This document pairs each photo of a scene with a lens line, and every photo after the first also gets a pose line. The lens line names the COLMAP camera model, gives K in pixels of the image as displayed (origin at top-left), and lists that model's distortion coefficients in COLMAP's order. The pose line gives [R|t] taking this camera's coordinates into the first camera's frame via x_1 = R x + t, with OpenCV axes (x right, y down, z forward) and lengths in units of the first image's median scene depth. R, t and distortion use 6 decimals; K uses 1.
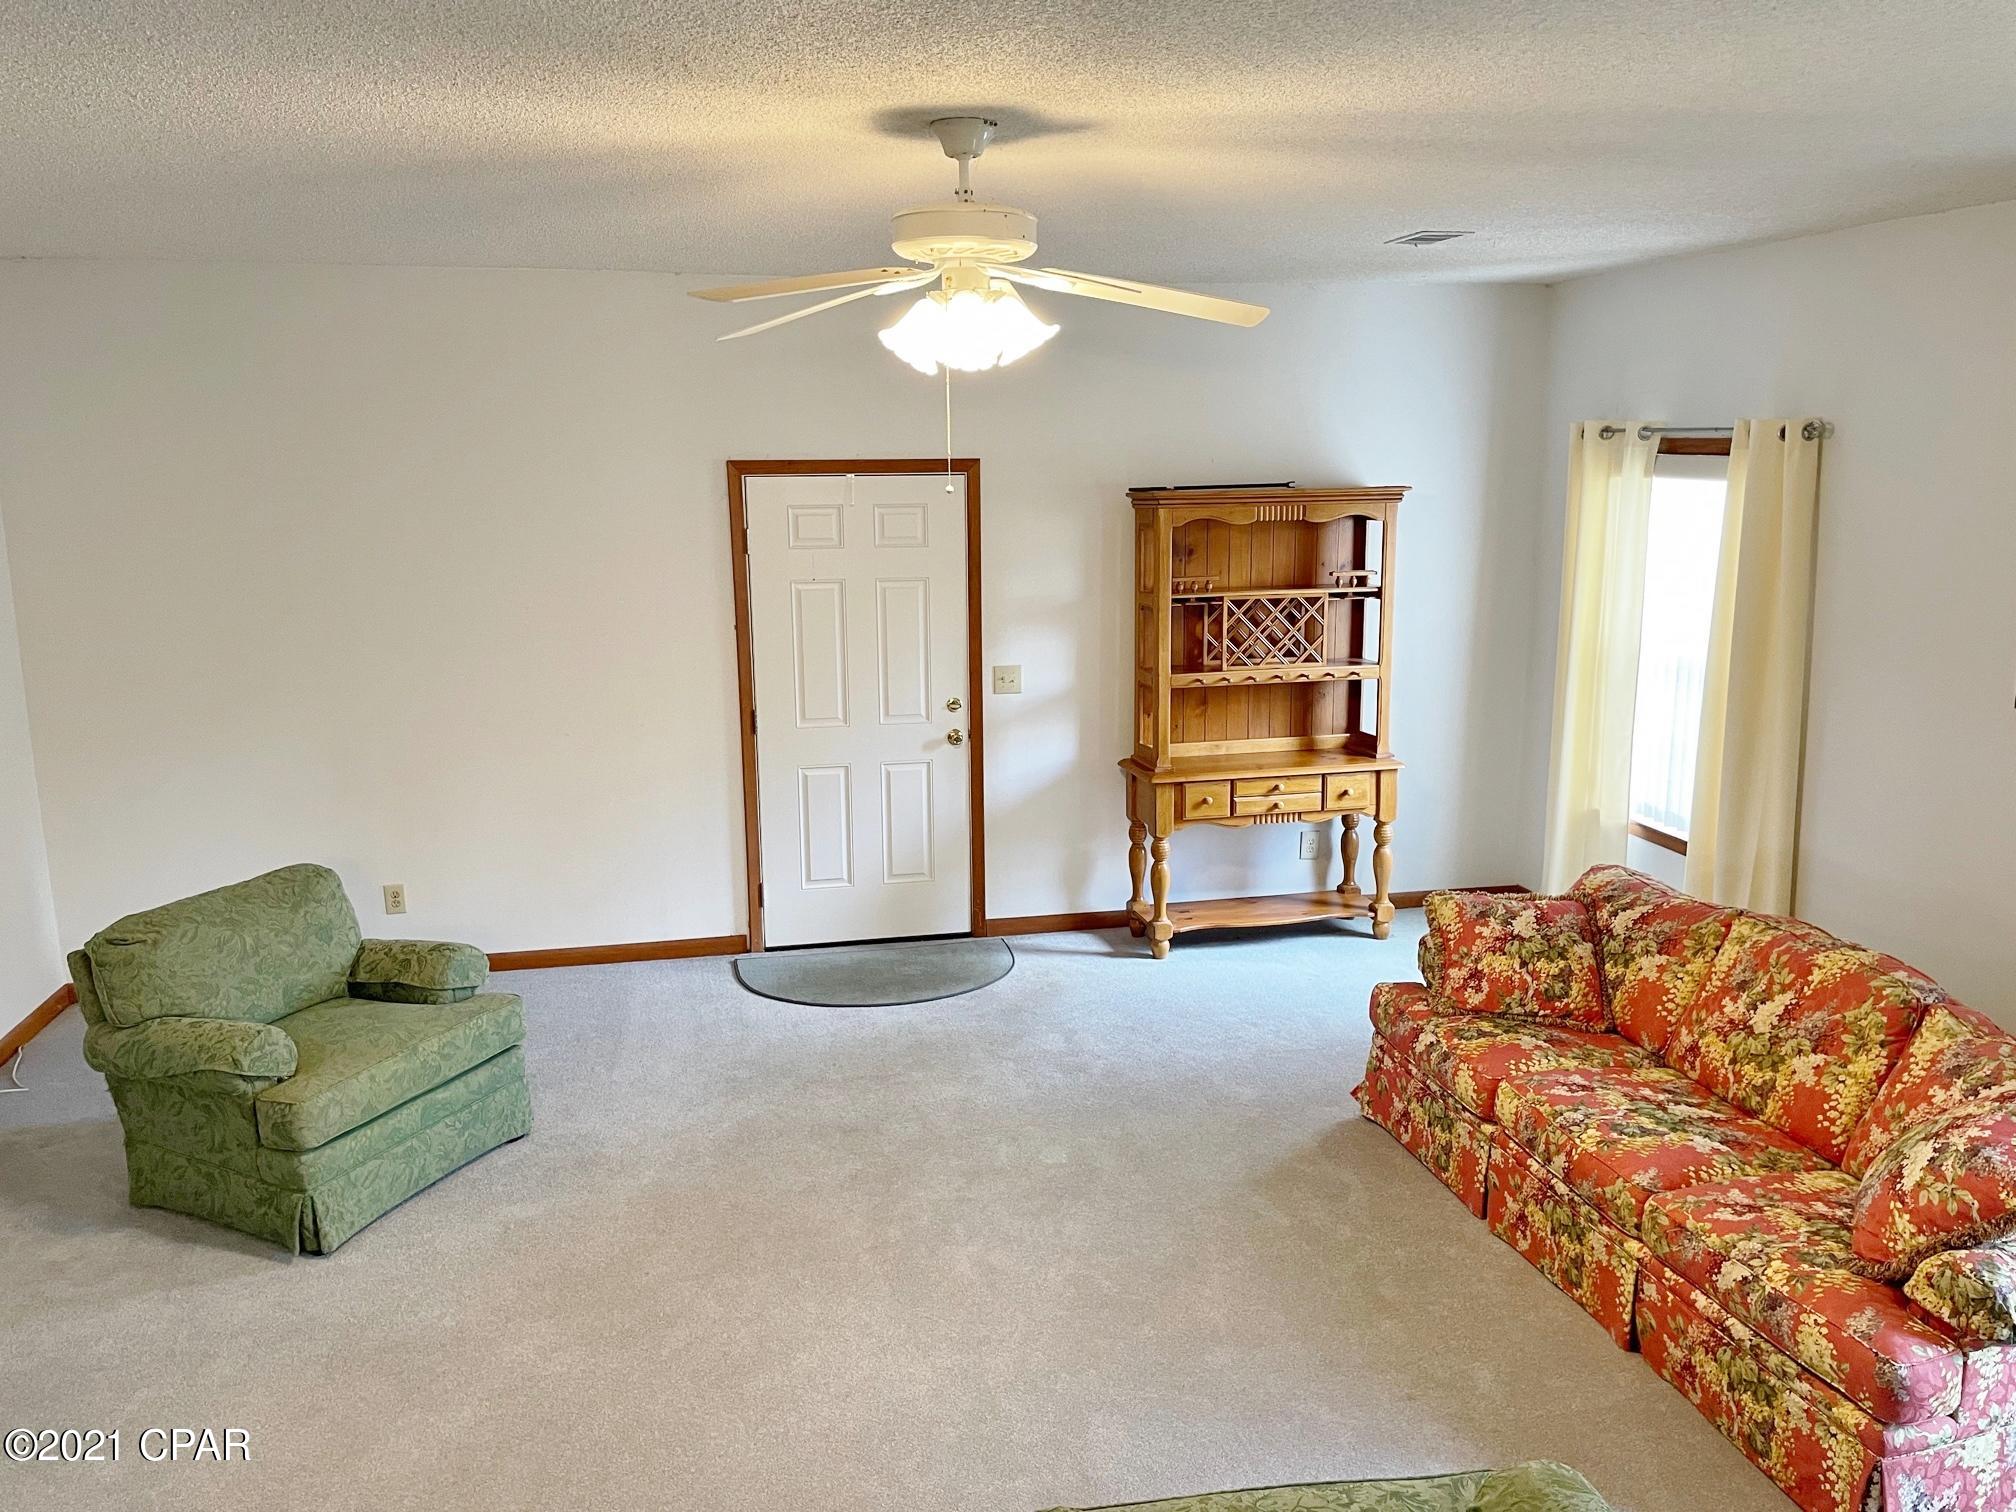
lens RADIAL K [[1507.6, 0, 998.4], [0, 1507.6, 745.3], [0, 0, 1]] dist [0.104892, -0.143148]
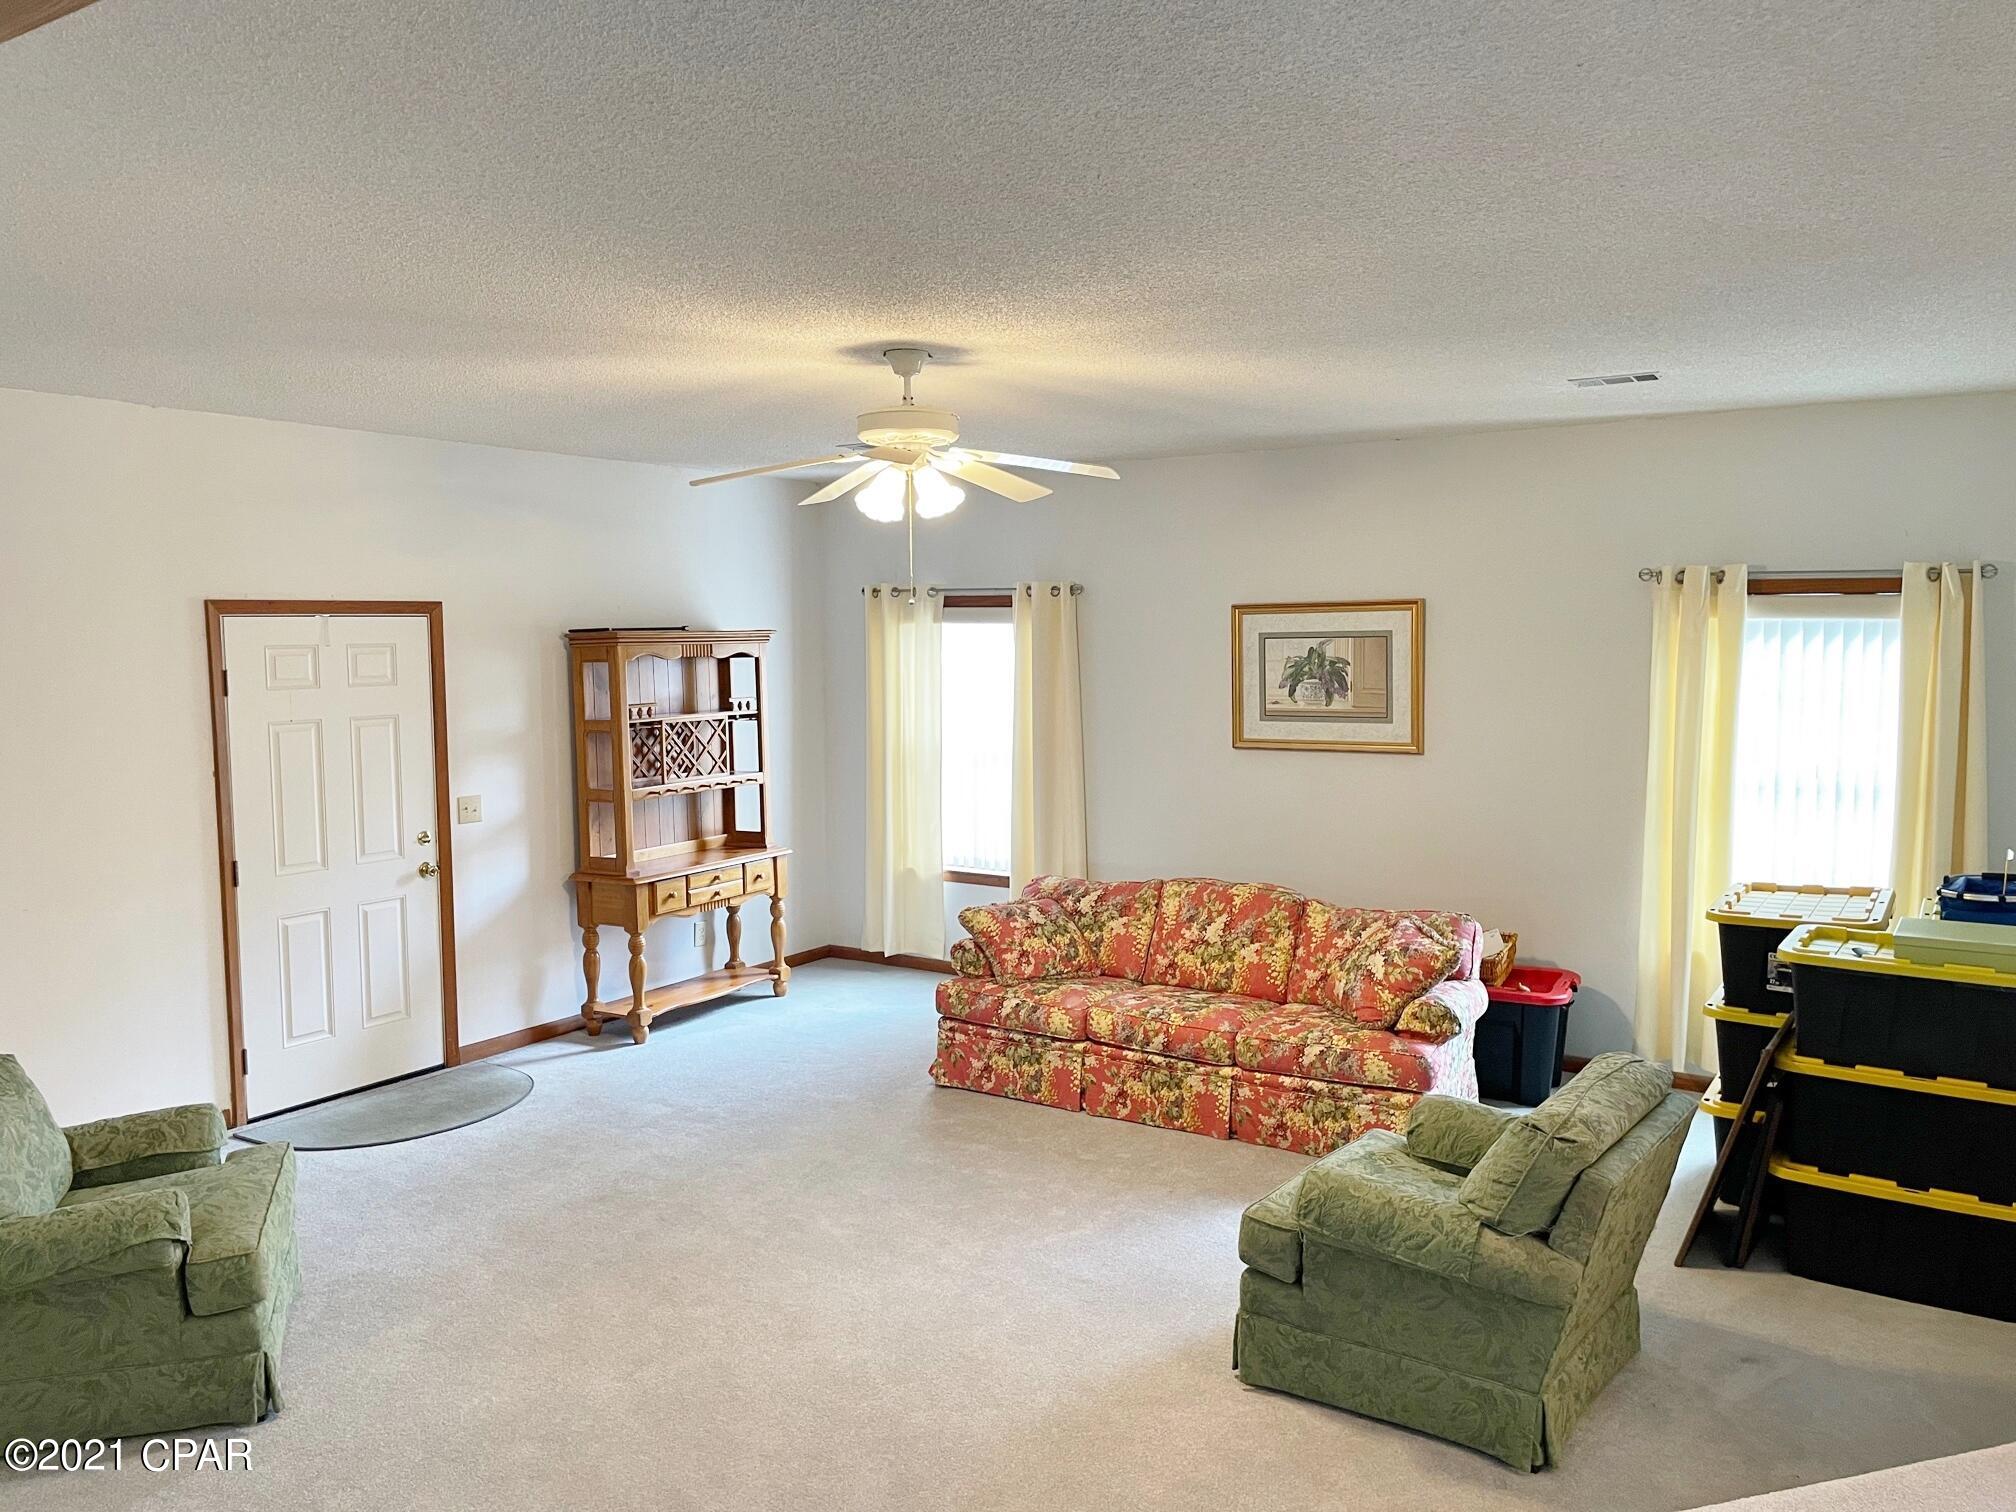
lens RADIAL K [[1507.6, 0, 998.4], [0, 1507.6, 745.3], [0, 0, 1]] dist [0.104892, -0.143148]
pose [[0.714470, -0.053842, 0.697592, -0.546828], [0.136906, 0.988519, -0.063923, 0.035524], [-0.686141, 0.141176, 0.713638, -0.017914]]
